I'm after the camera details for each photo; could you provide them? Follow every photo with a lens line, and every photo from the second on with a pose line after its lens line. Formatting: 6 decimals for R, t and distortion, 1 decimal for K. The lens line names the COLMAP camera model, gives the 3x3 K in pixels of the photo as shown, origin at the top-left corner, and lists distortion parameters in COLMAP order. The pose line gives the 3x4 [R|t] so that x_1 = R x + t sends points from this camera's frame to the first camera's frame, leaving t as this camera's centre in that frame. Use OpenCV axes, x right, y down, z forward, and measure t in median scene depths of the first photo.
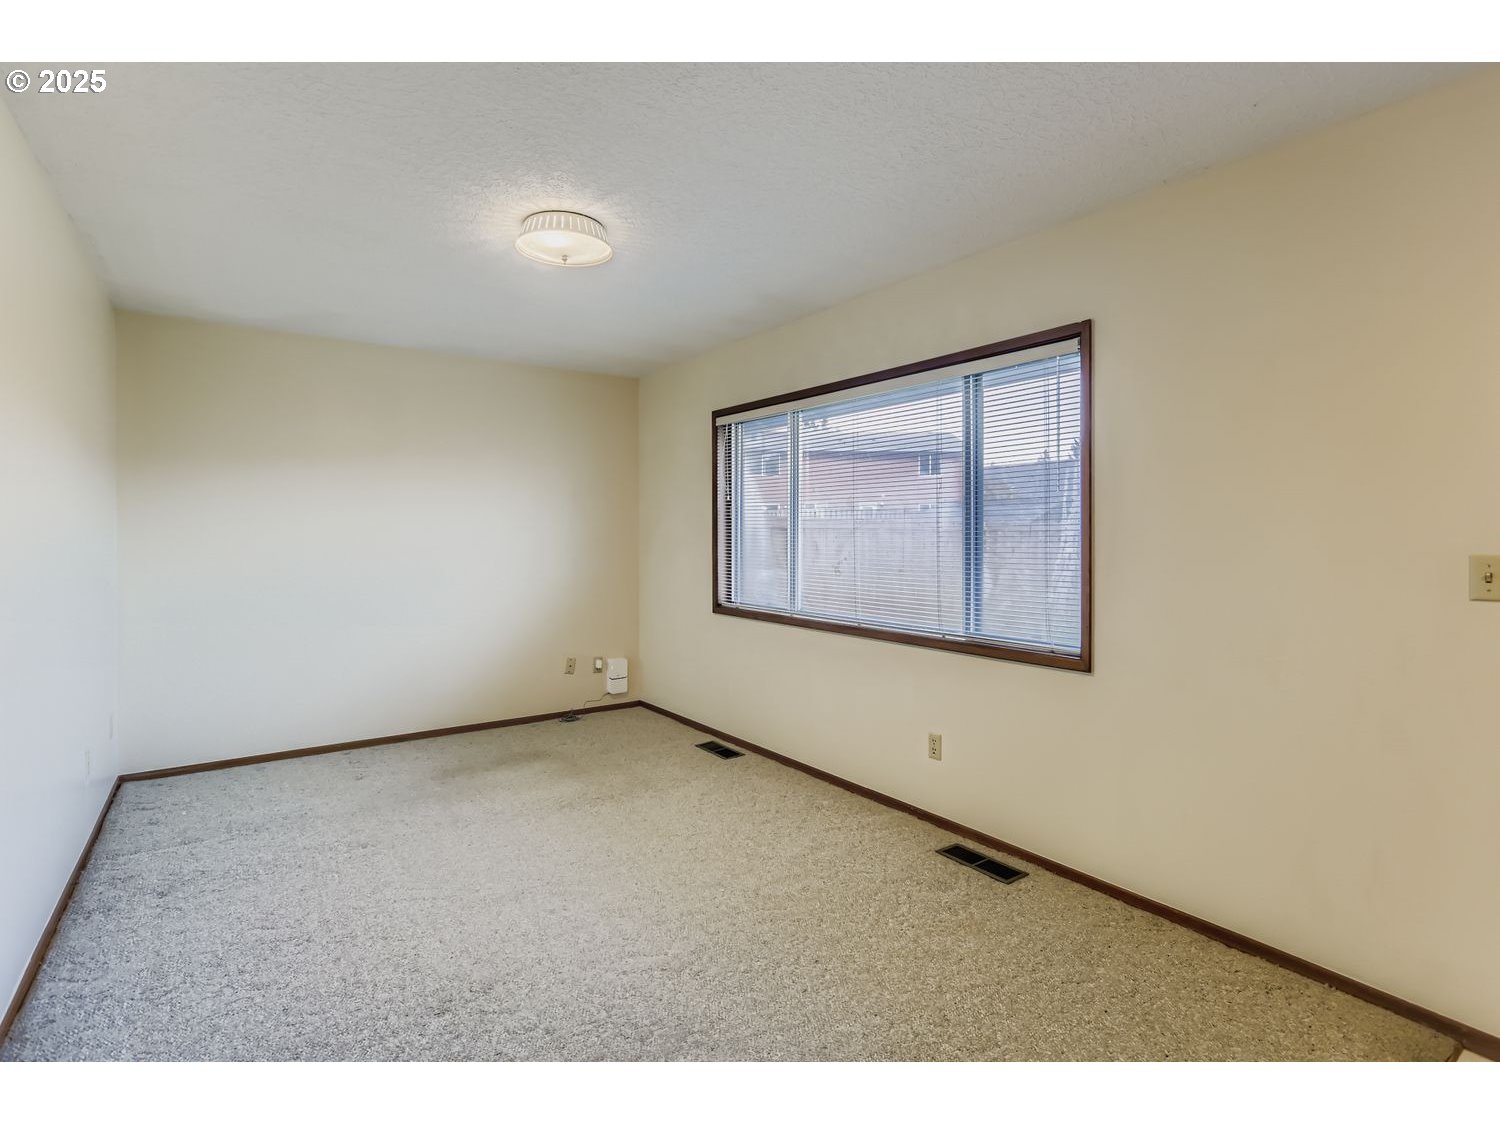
lens RADIAL K [[734.6, 0, 755.8], [0, 734.6, 546.2], [0, 0, 1]] dist [-0.043455, 0.026604]
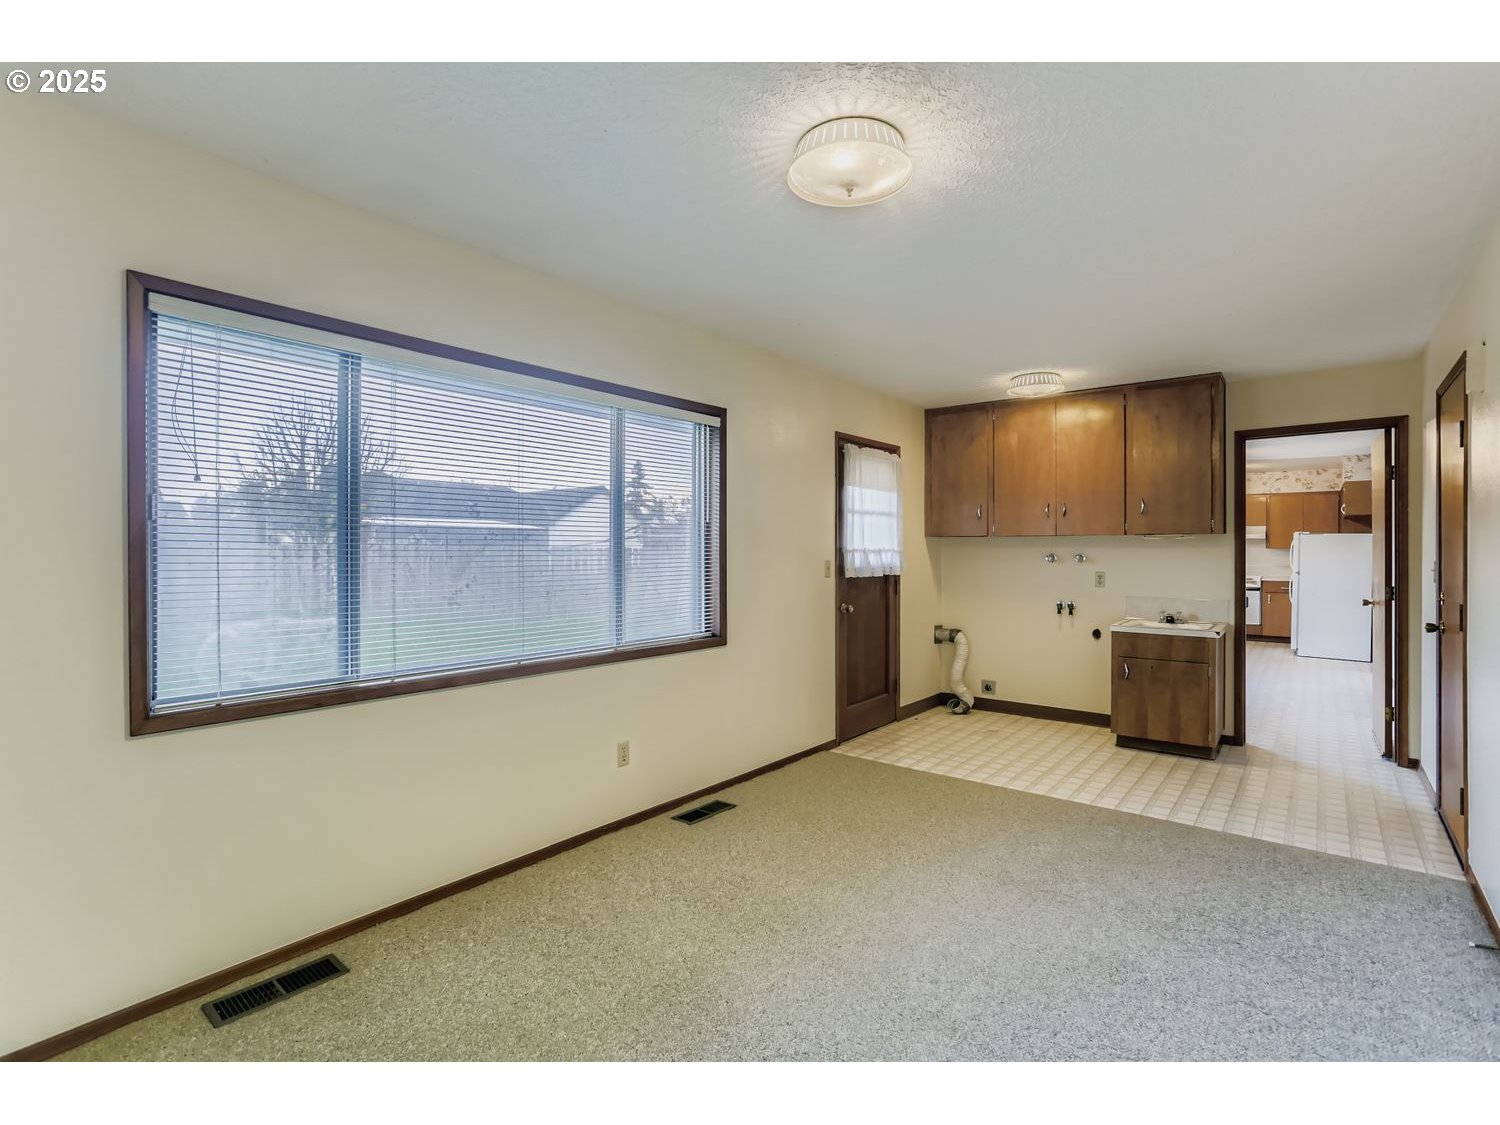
lens RADIAL K [[719.7, 0, 747.8], [0, 719.7, 552.7], [0, 0, 1]] dist [-0.043166, 0.022294]
pose [[-0.266722, 0.002585, 0.963770, -0.807062], [0.023221, 0.999723, 0.003745, -0.015112], [-0.963494, 0.023378, -0.266708, 1.111639]]
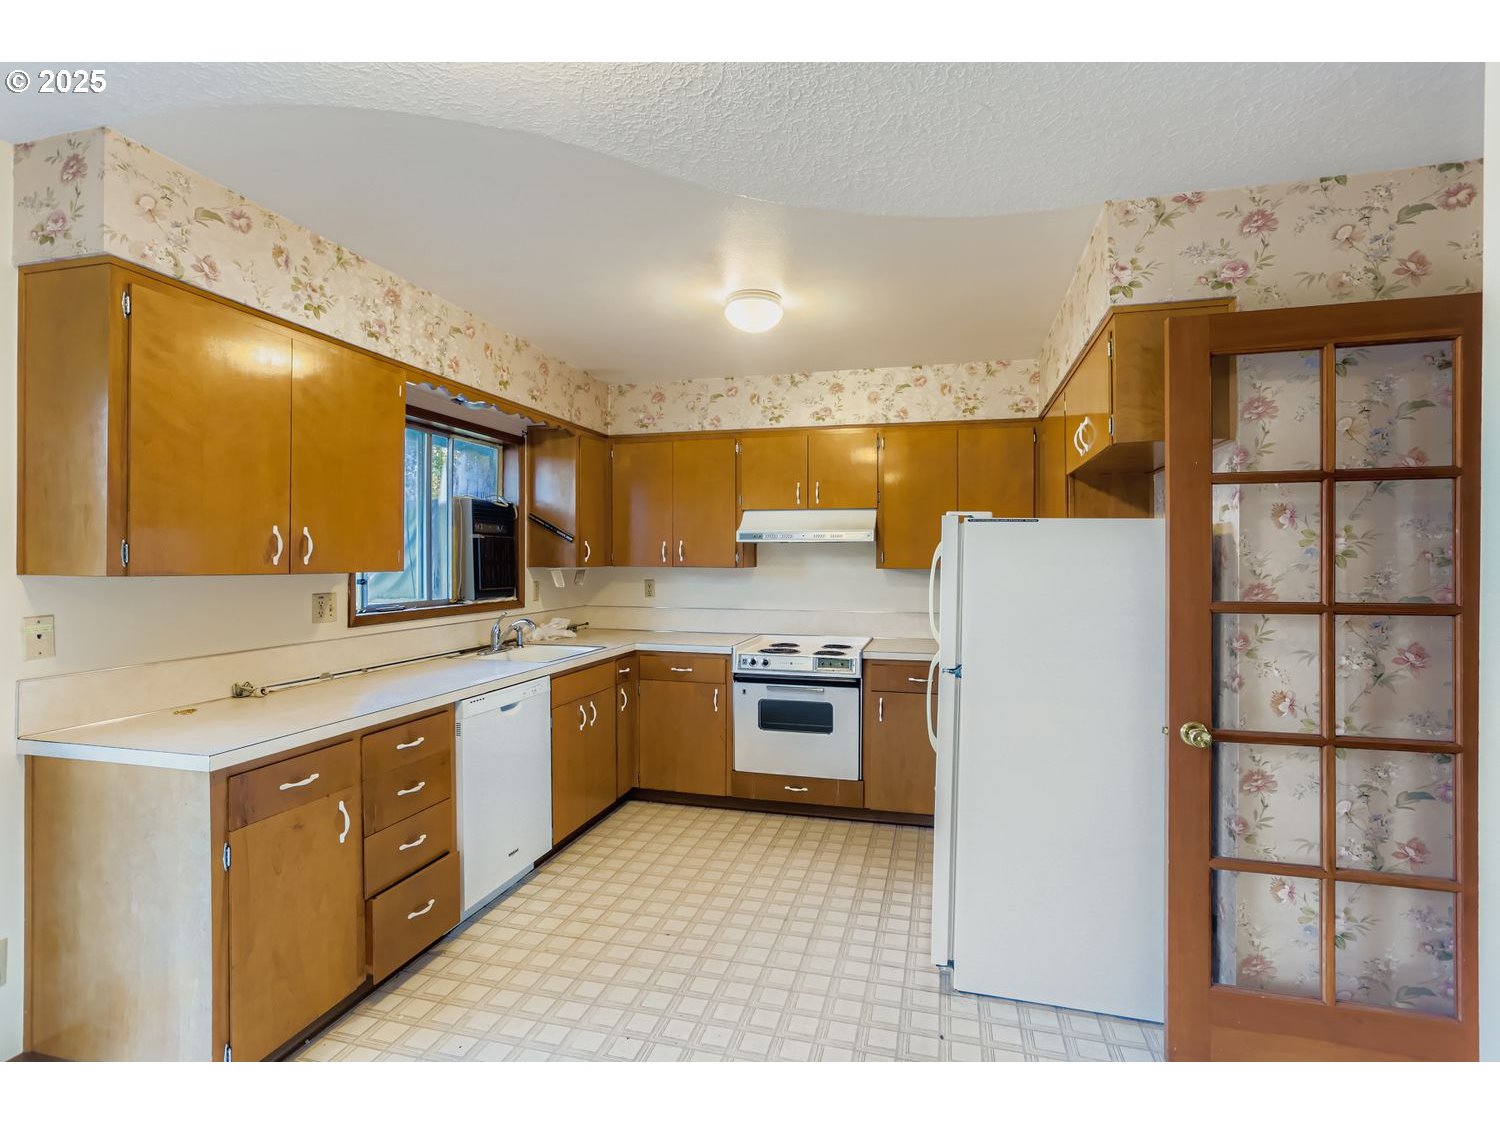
lens RADIAL K [[726.2, 0, 750.0], [0, 726.2, 562.5], [0, 0, 1]] dist [-0.045331, 0.029728]
pose [[-0.633411, 0.002206, 0.773812, -0.654676], [0.016539, 0.999806, 0.010688, -0.013291], [-0.773639, 0.019568, -0.633325, 0.910326]]
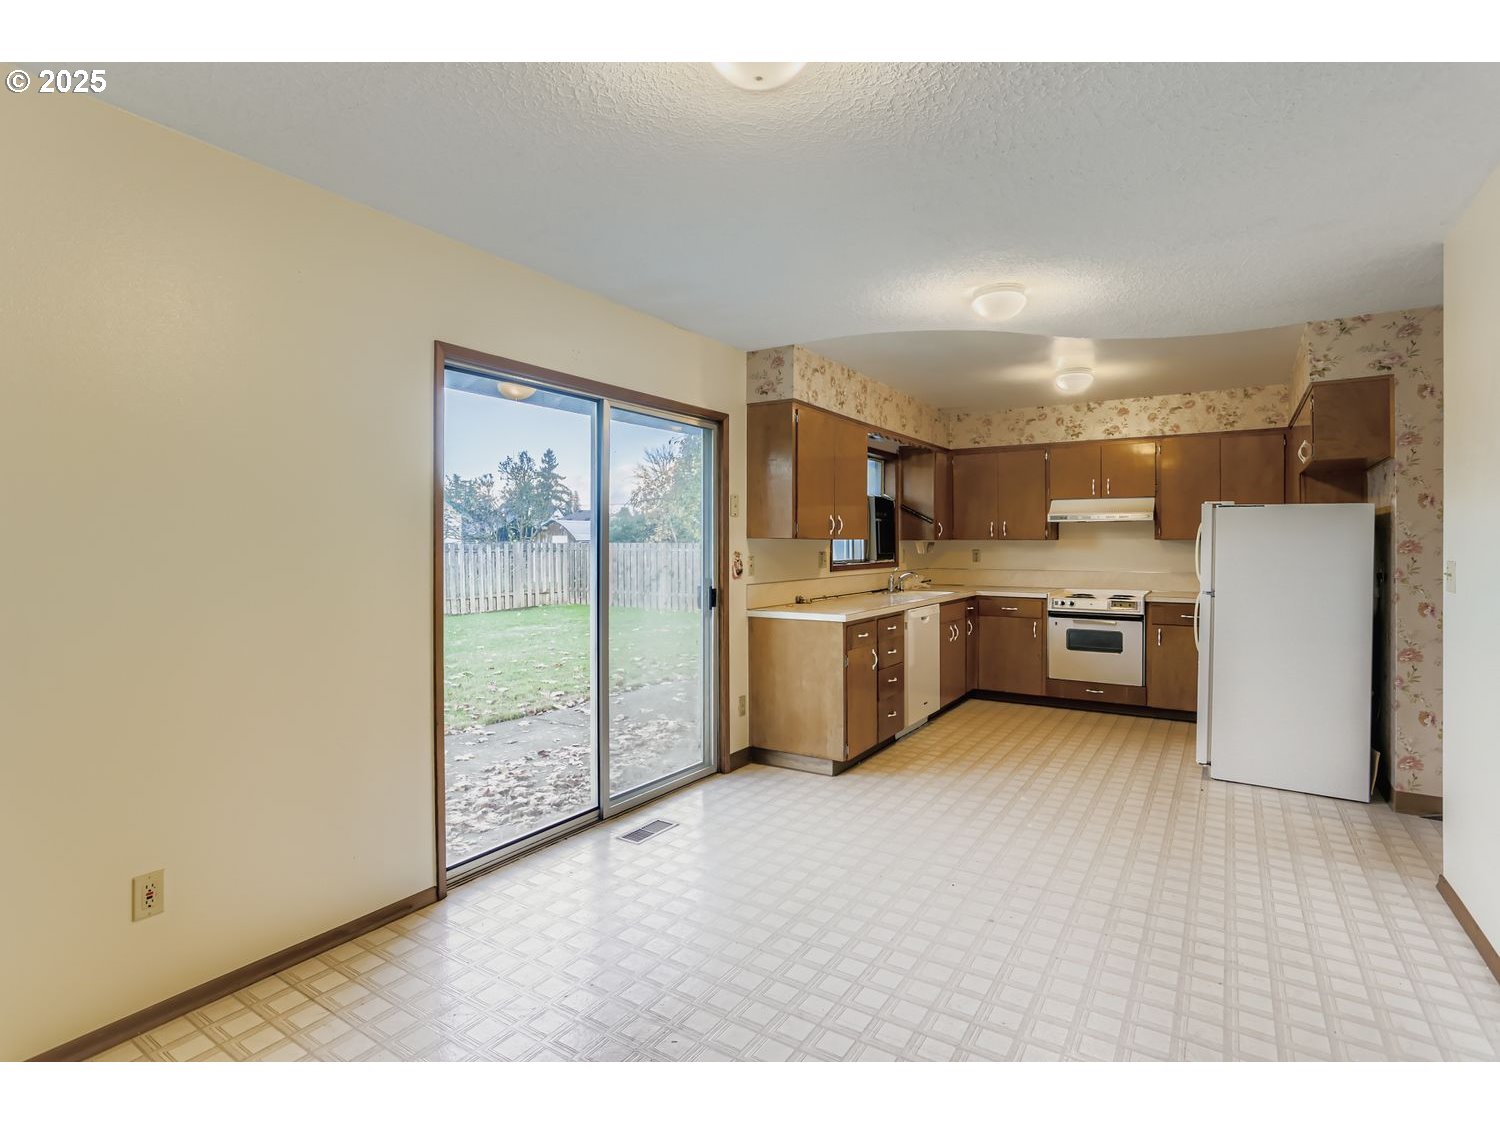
lens RADIAL K [[734.6, 0, 755.8], [0, 734.6, 546.2], [0, 0, 1]] dist [-0.043455, 0.026604]
pose [[-0.363626, 0.004182, 0.931536, -0.696636], [0.021136, 0.999770, 0.003762, -0.011768], [-0.931305, 0.021057, -0.363630, 0.963486]]
